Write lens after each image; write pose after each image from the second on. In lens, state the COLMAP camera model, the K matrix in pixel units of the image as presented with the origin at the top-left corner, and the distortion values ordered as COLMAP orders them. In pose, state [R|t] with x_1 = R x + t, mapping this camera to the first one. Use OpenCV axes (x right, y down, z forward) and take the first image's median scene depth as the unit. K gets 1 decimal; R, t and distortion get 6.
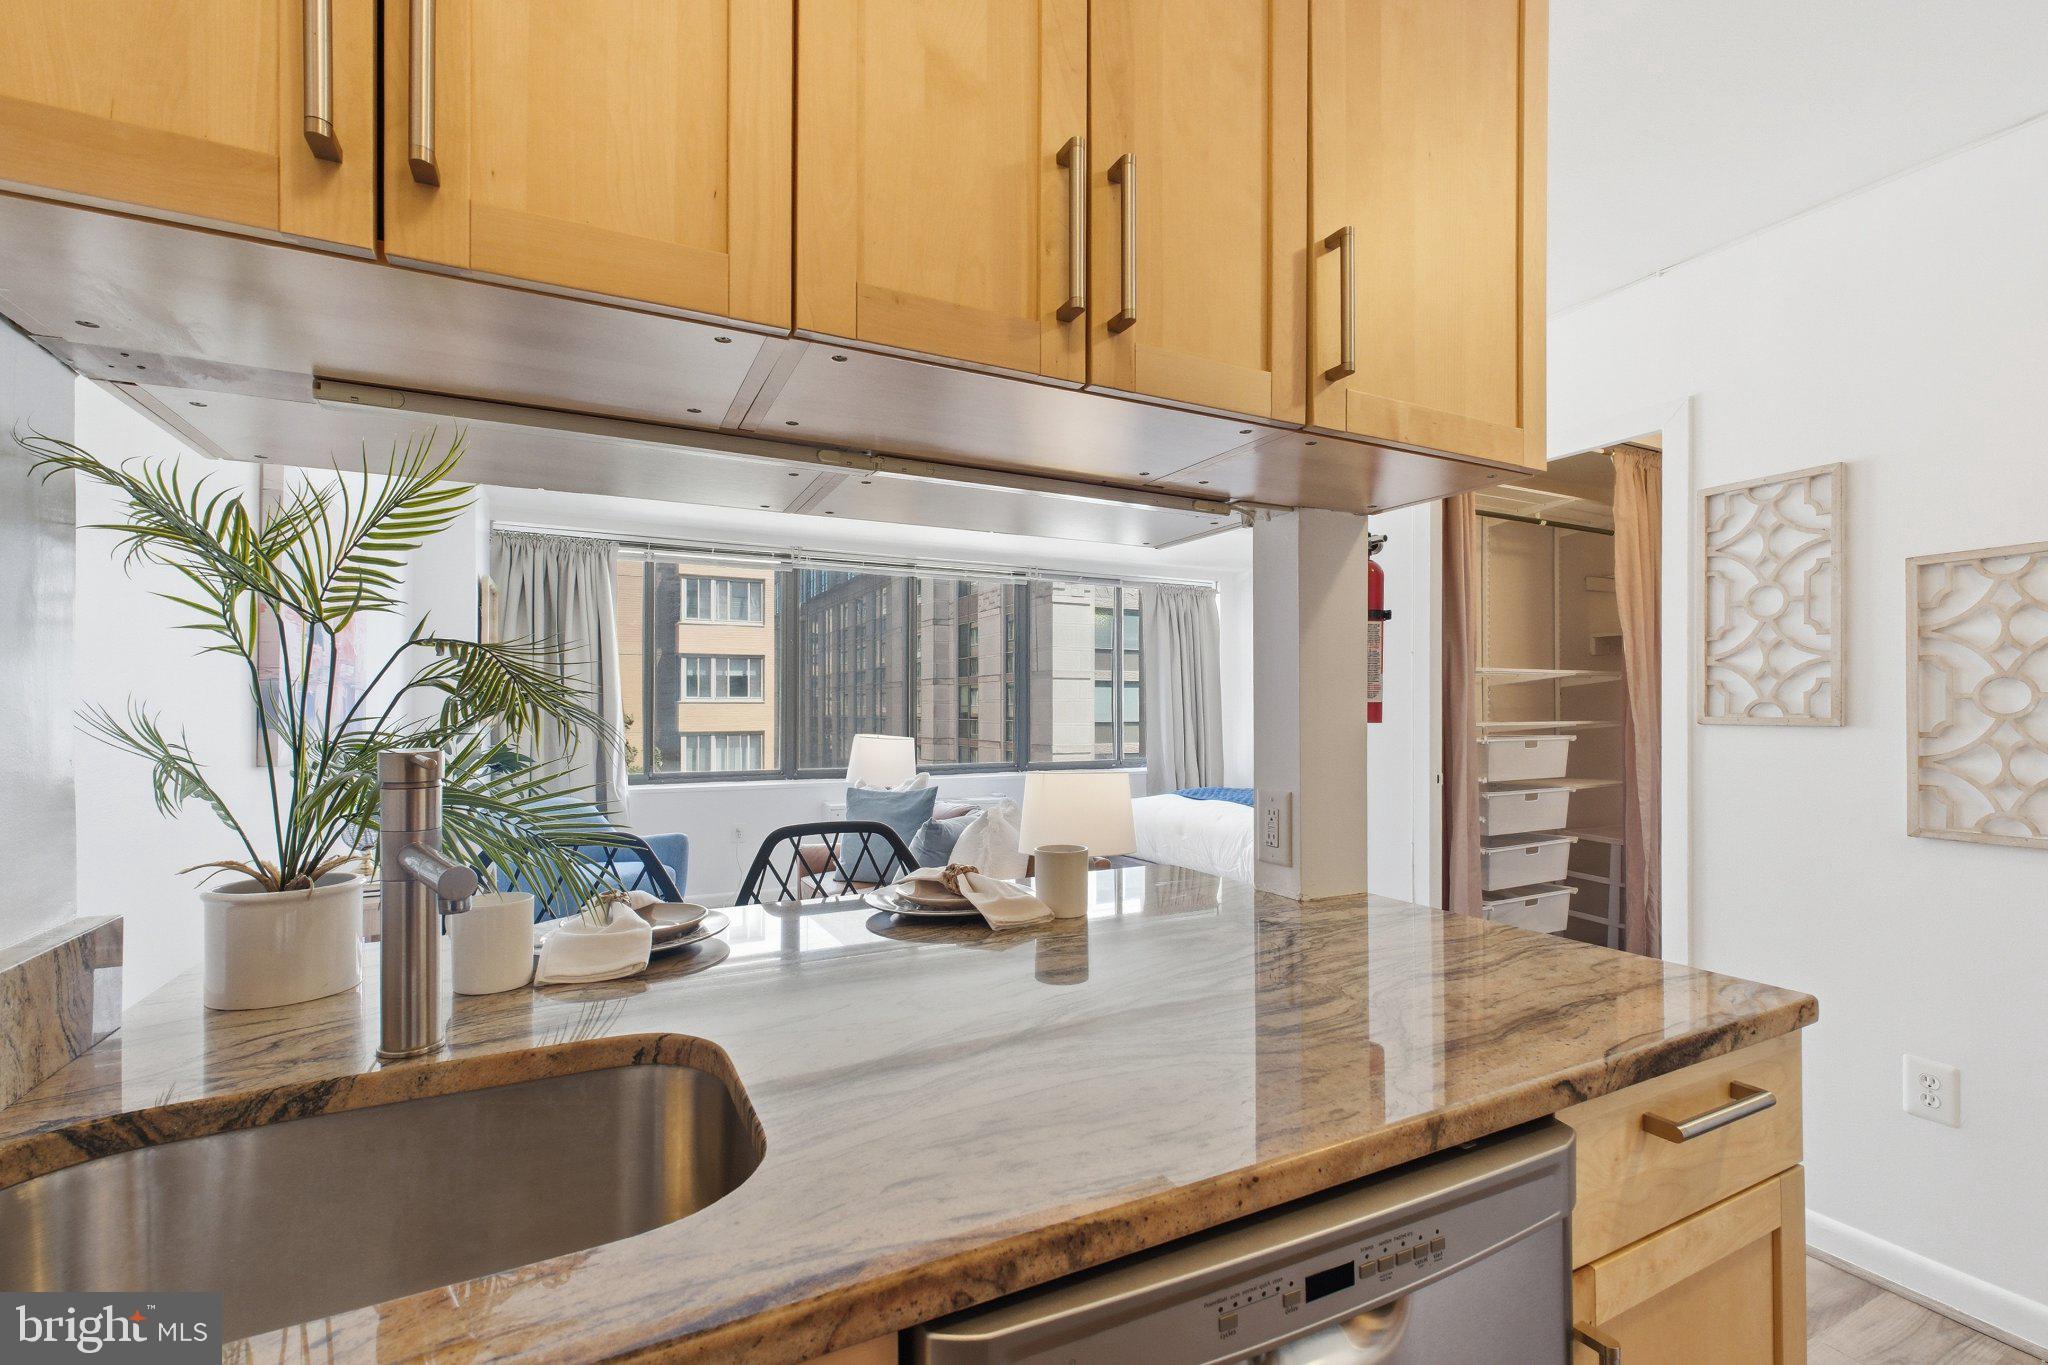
lens RADIAL K [[889.3, 0, 995.7], [0, 889.3, 706.8], [0, 0, 1]] dist [-0.006316, 0.001388]
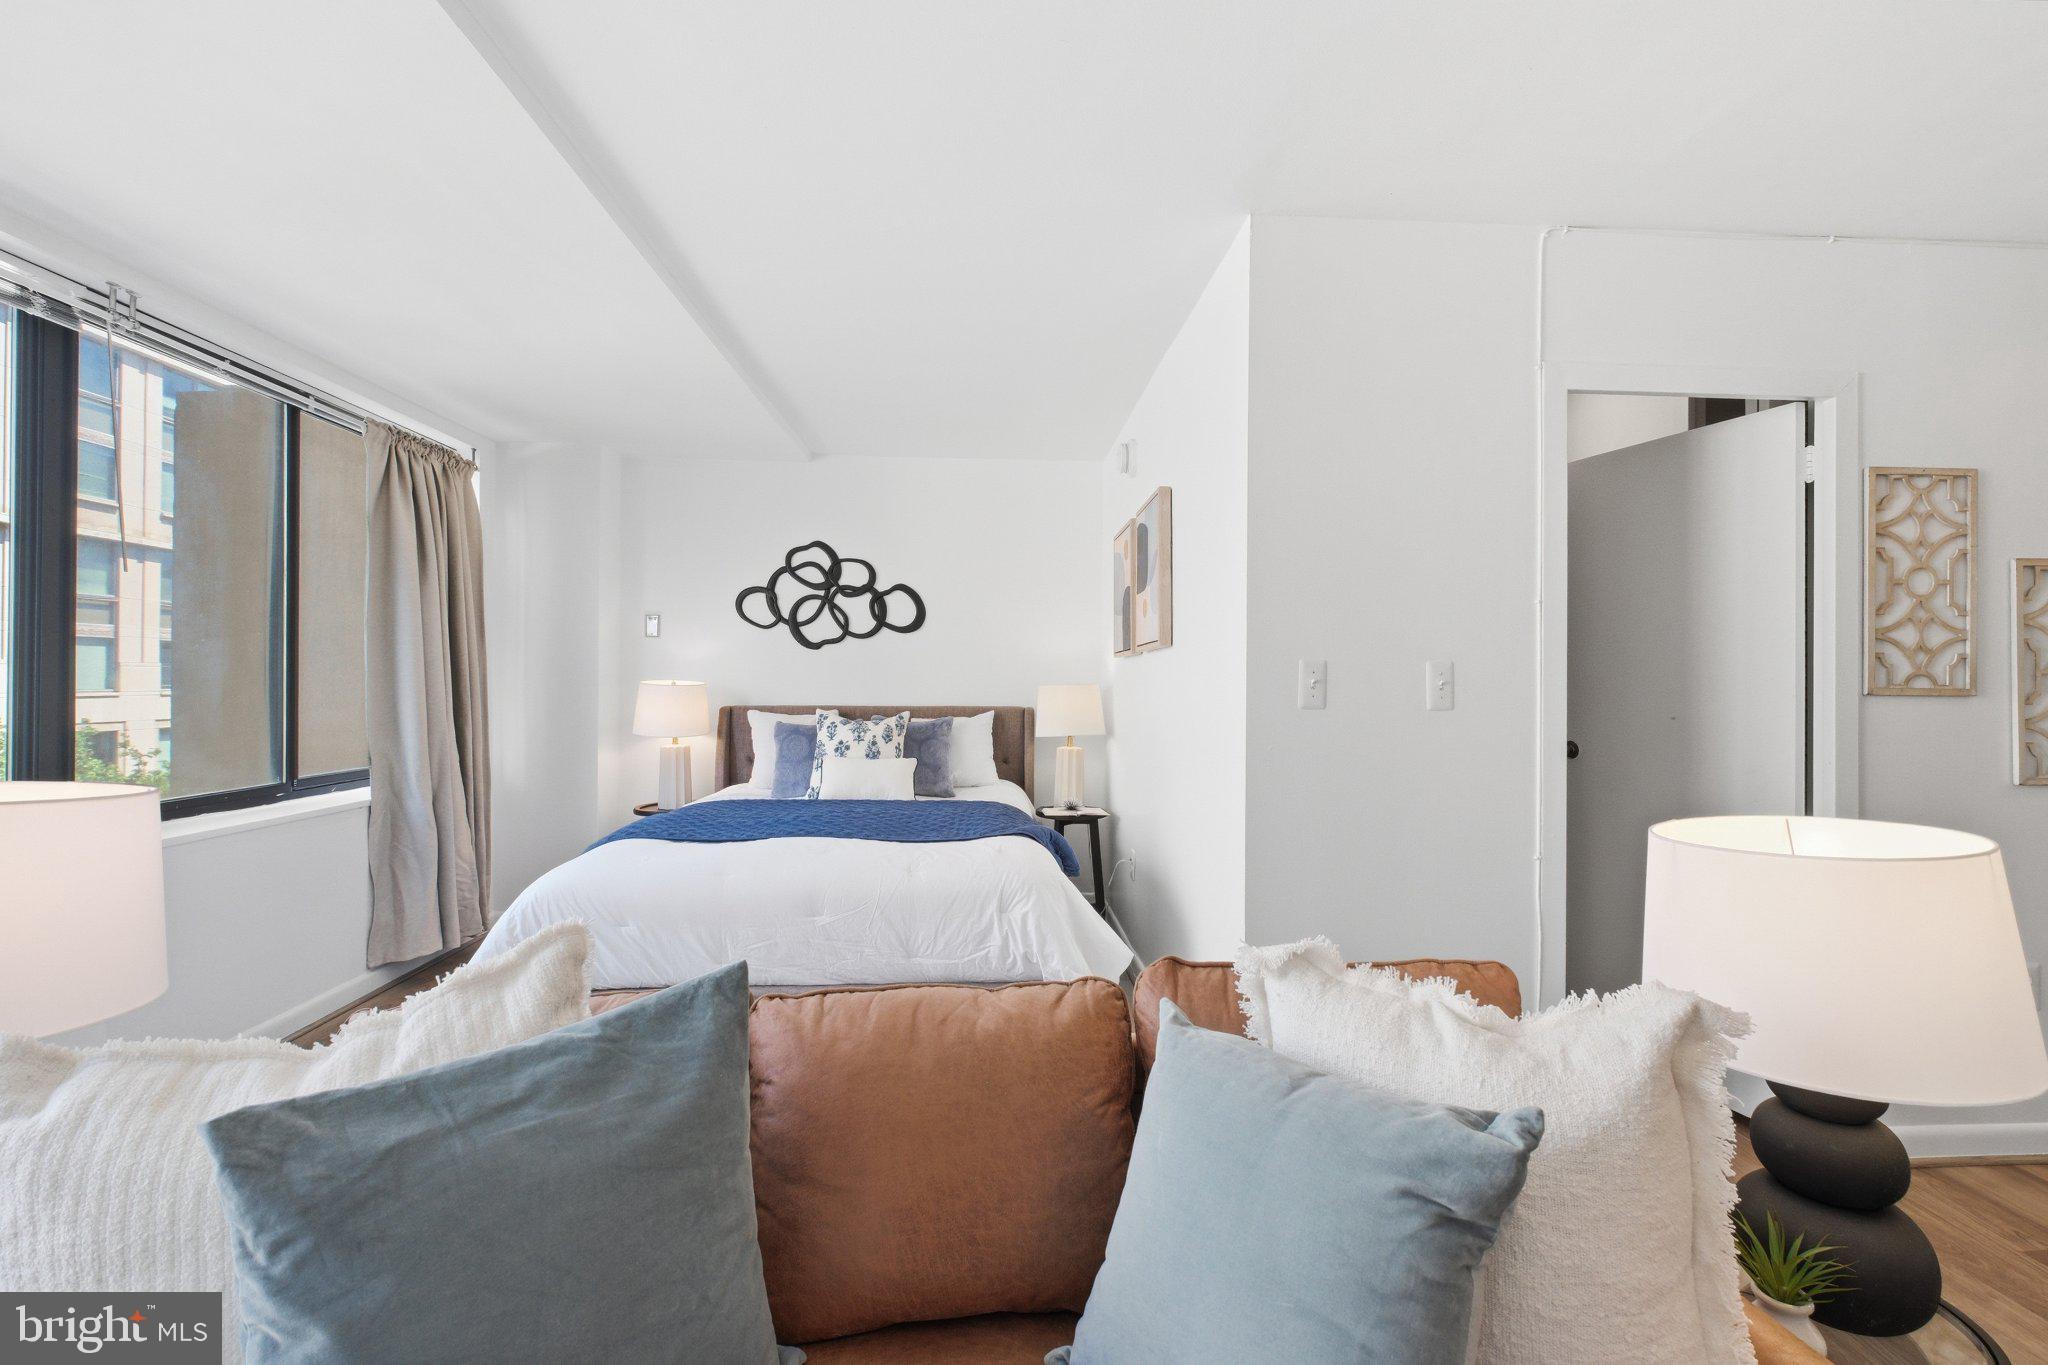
lens RADIAL K [[889.3, 0, 1019.4], [0, 889.3, 684.5], [0, 0, 1]] dist [-0.006316, 0.001388]
pose [[0.350923, 0.002905, 0.936400, -0.589757], [-0.010090, 0.999949, 0.000679, 0.019215], [-0.936350, -0.009686, 0.350935, 1.803779]]
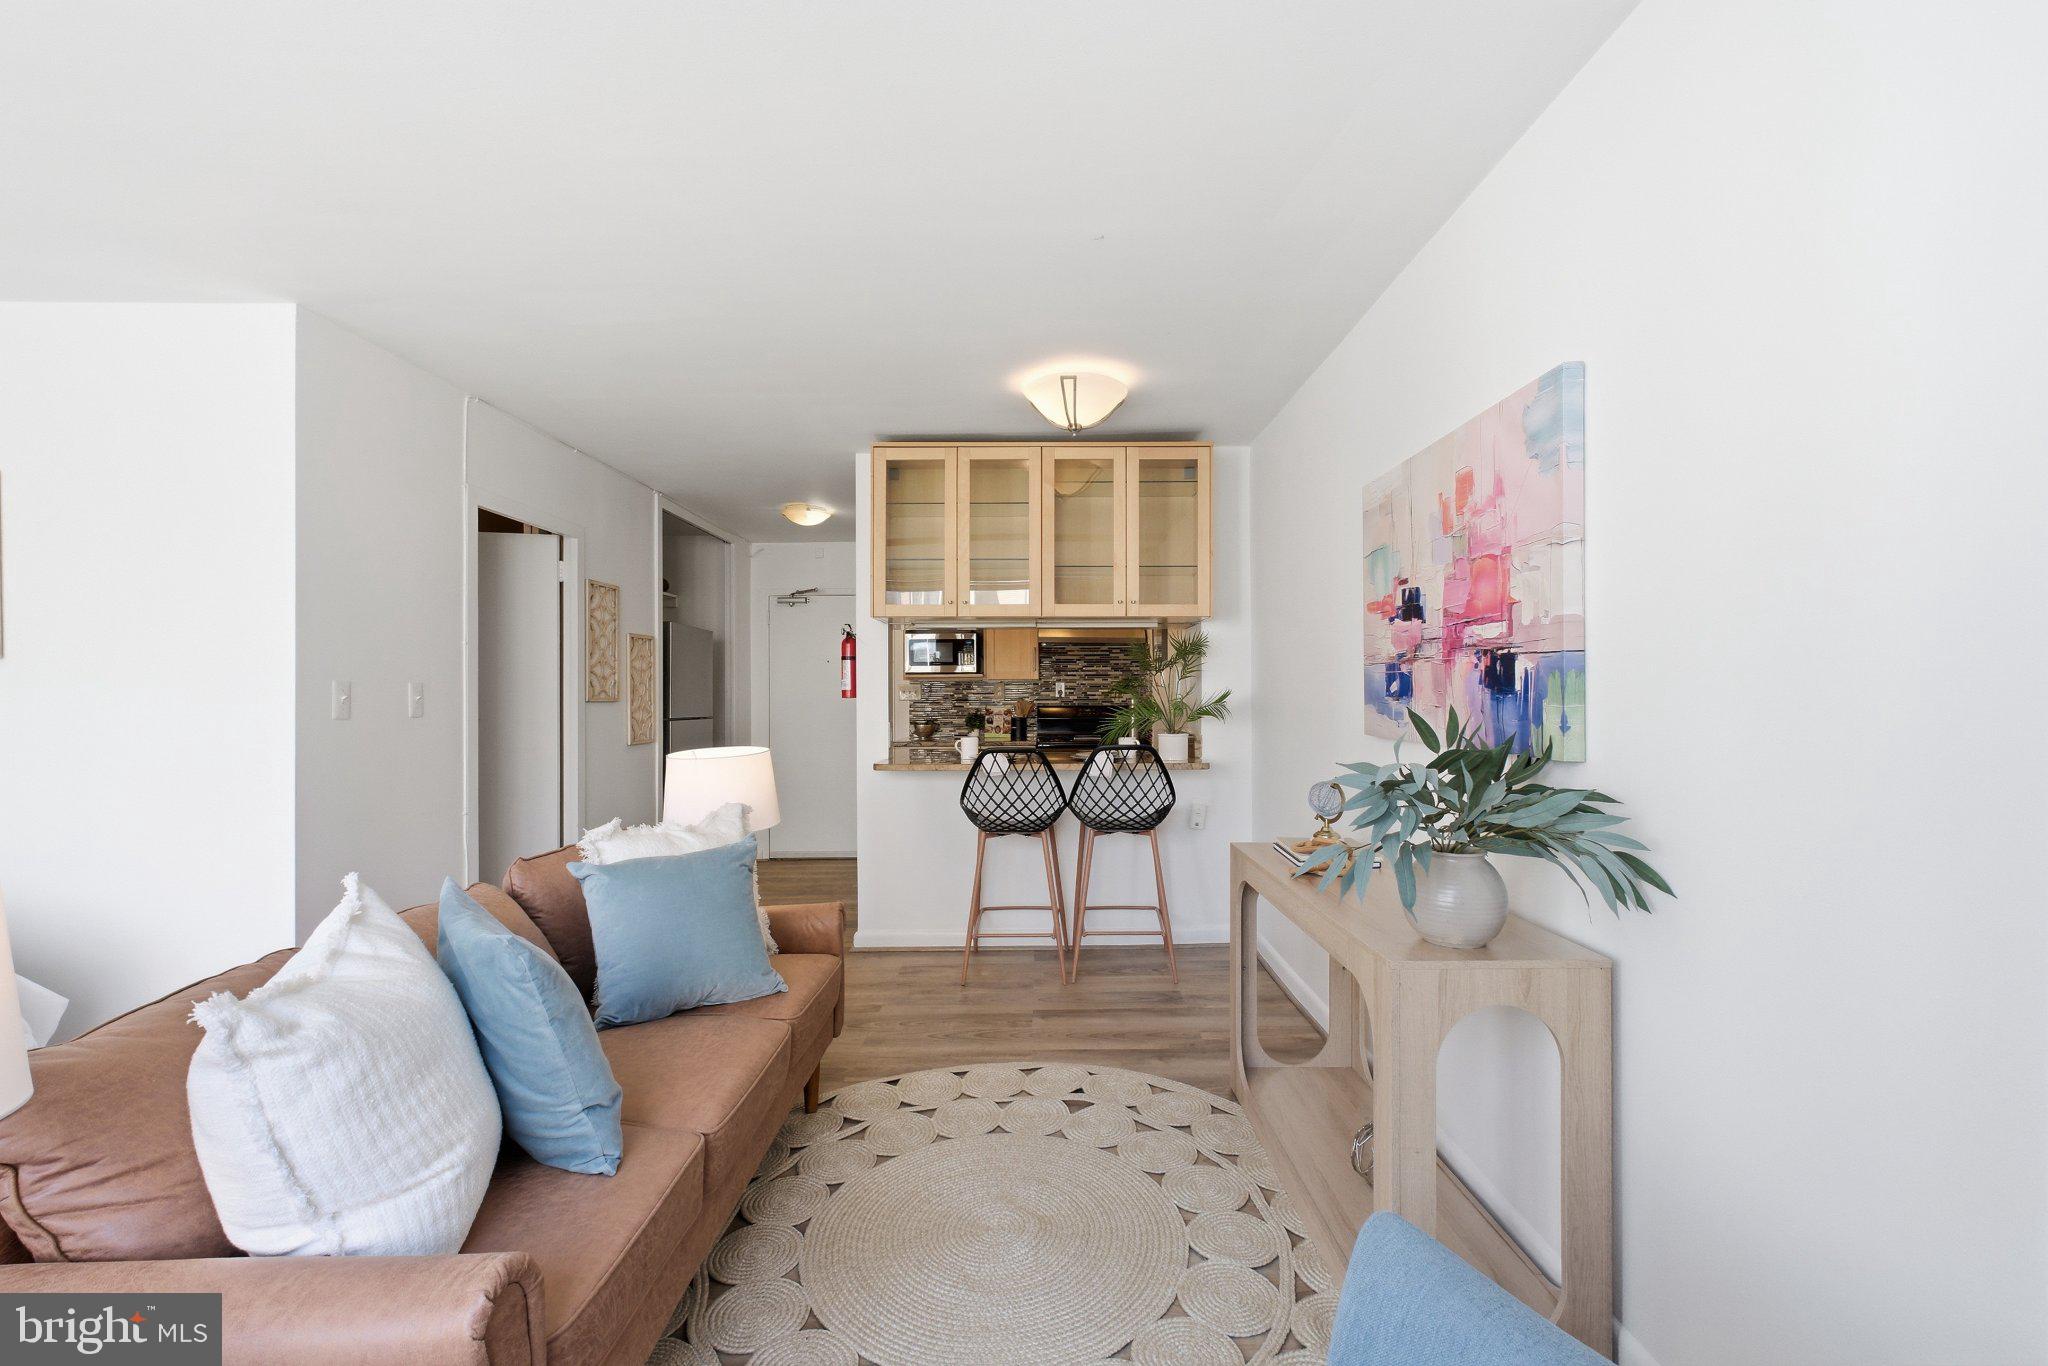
lens RADIAL K [[889.3, 0, 1025.9], [0, 889.3, 693.0], [0, 0, 1]] dist [-0.006316, 0.001388]
pose [[-0.901208, 0.007223, 0.433327, -1.016879], [0.005337, 0.999970, -0.005568, 0.018331], [-0.433355, -0.002706, -0.901219, 2.670107]]
